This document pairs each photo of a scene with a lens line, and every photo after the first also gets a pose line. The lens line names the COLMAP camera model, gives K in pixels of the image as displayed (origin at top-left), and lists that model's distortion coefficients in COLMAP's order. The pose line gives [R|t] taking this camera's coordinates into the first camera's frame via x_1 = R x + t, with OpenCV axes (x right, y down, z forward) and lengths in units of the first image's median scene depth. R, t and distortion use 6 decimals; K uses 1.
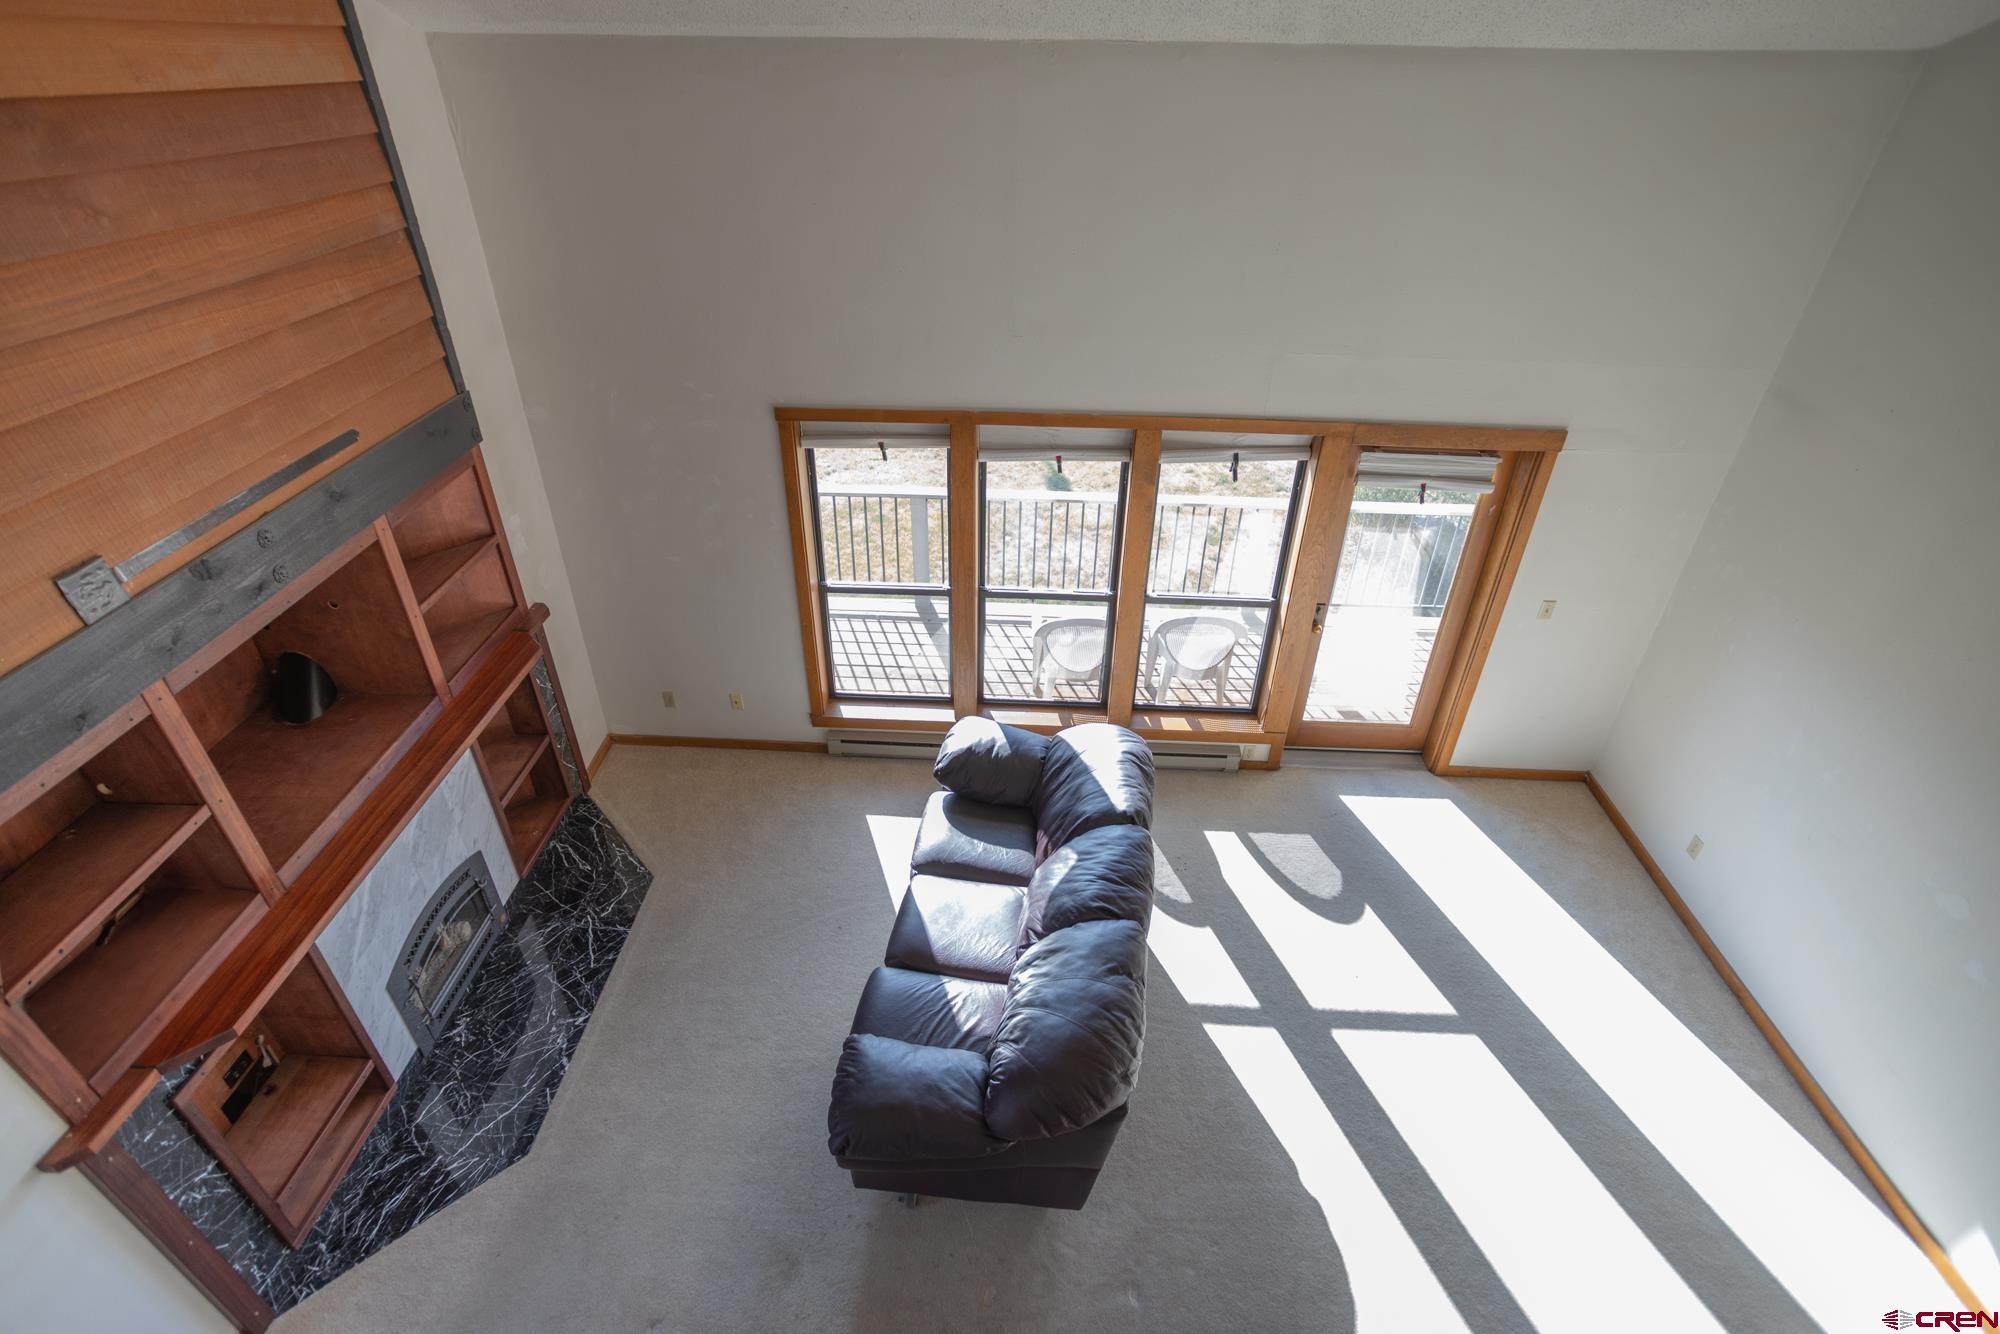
lens RADIAL K [[960.7, 0, 999.3], [0, 960.7, 658.7], [0, 0, 1]] dist [-0.021250, 0.011955]
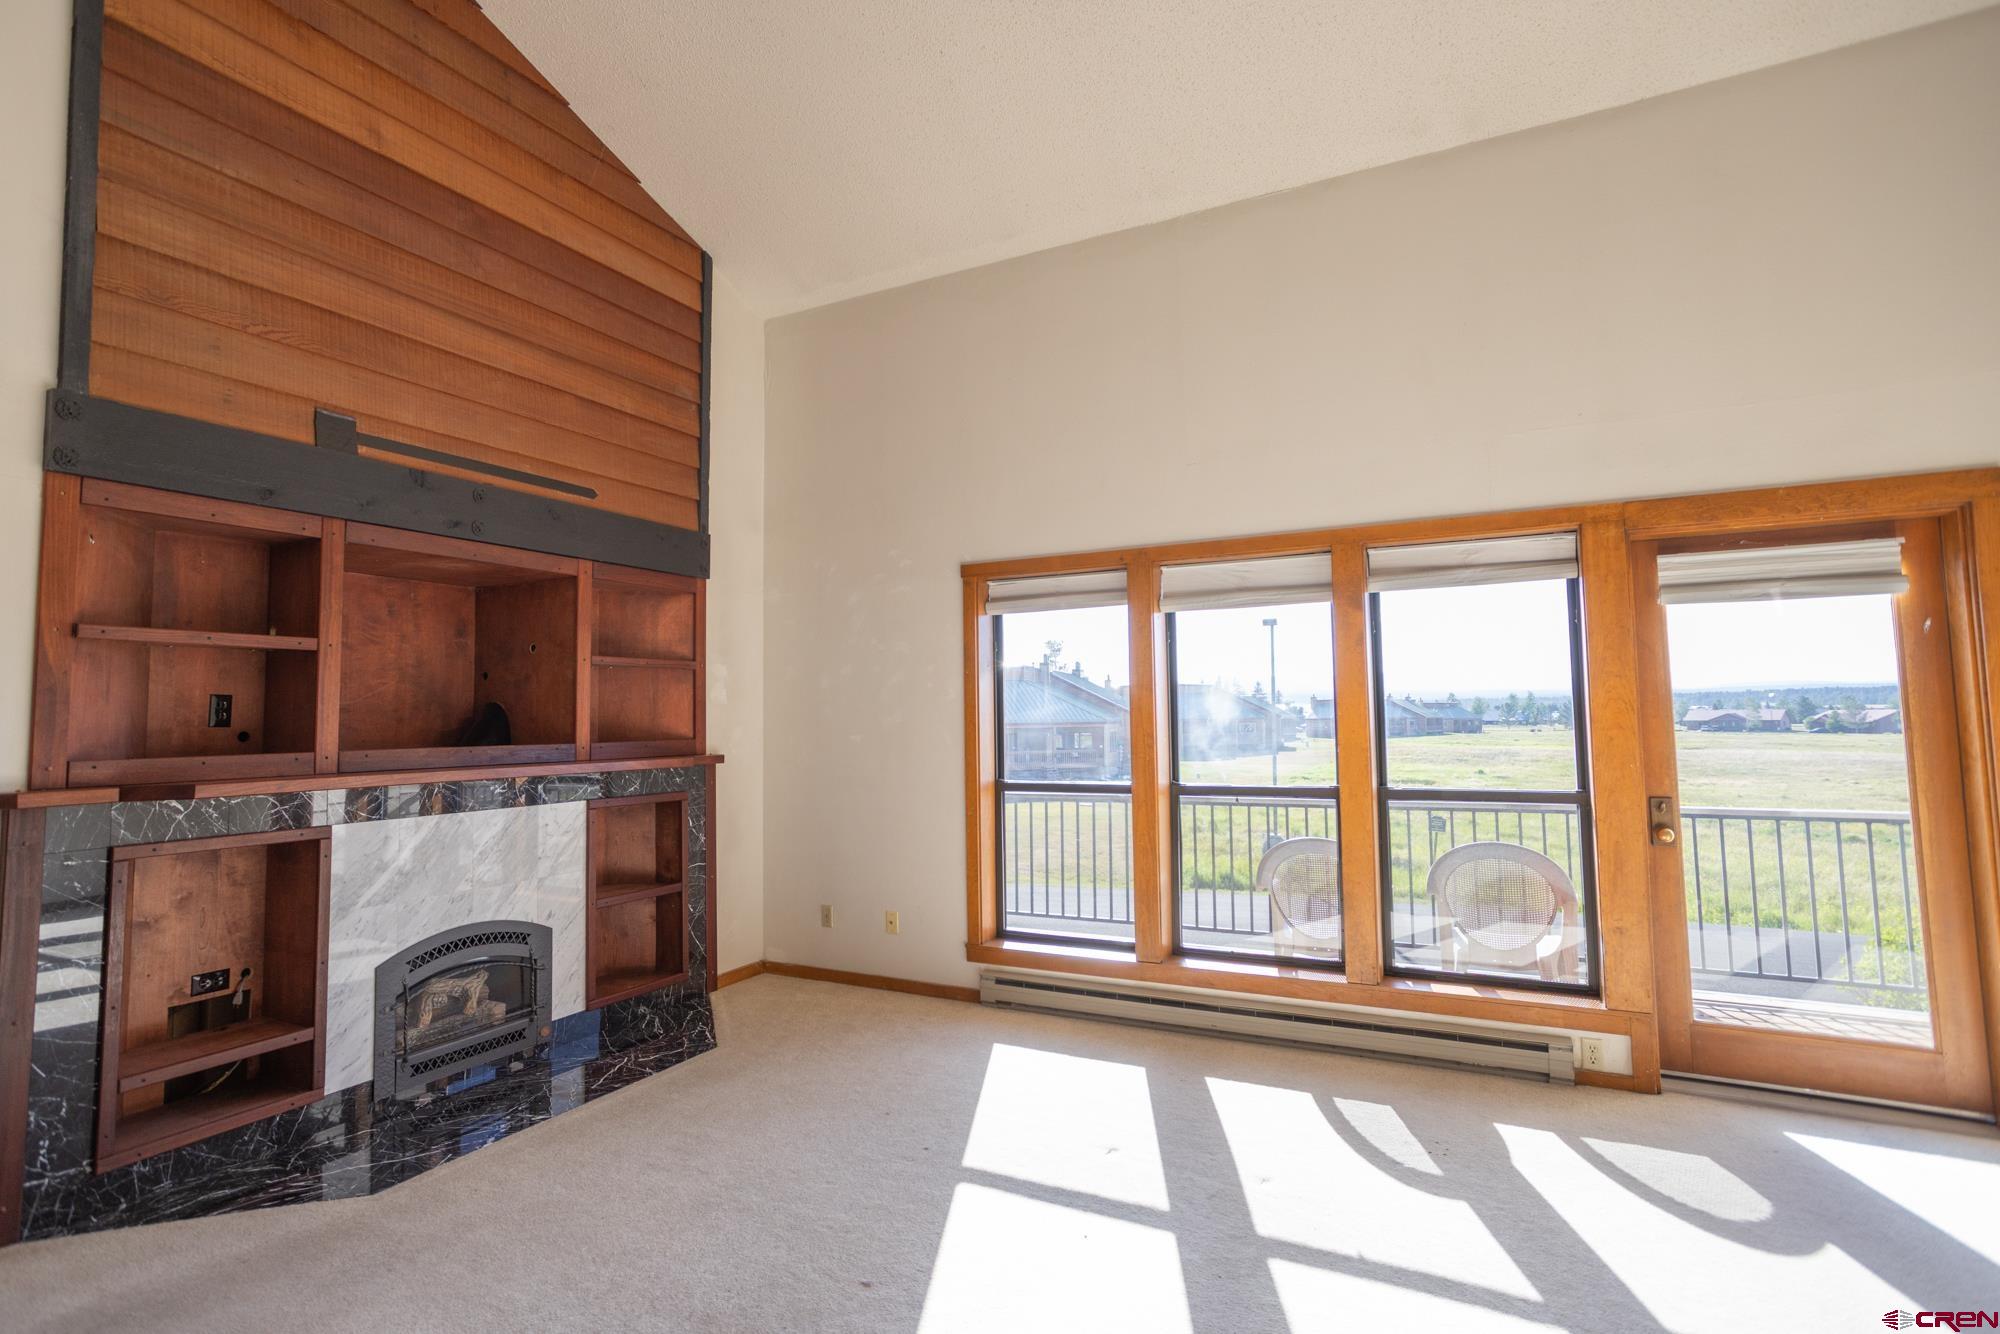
lens RADIAL K [[993.3, 0, 960.4], [0, 993.3, 646.4], [0, 0, 1]] dist [-0.040050, 0.022510]
pose [[0.899982, -0.057114, -0.432170, 0.217304], [-0.219088, 0.797818, -0.561682, 0.399777], [0.376873, 0.600186, 0.705509, 0.295734]]
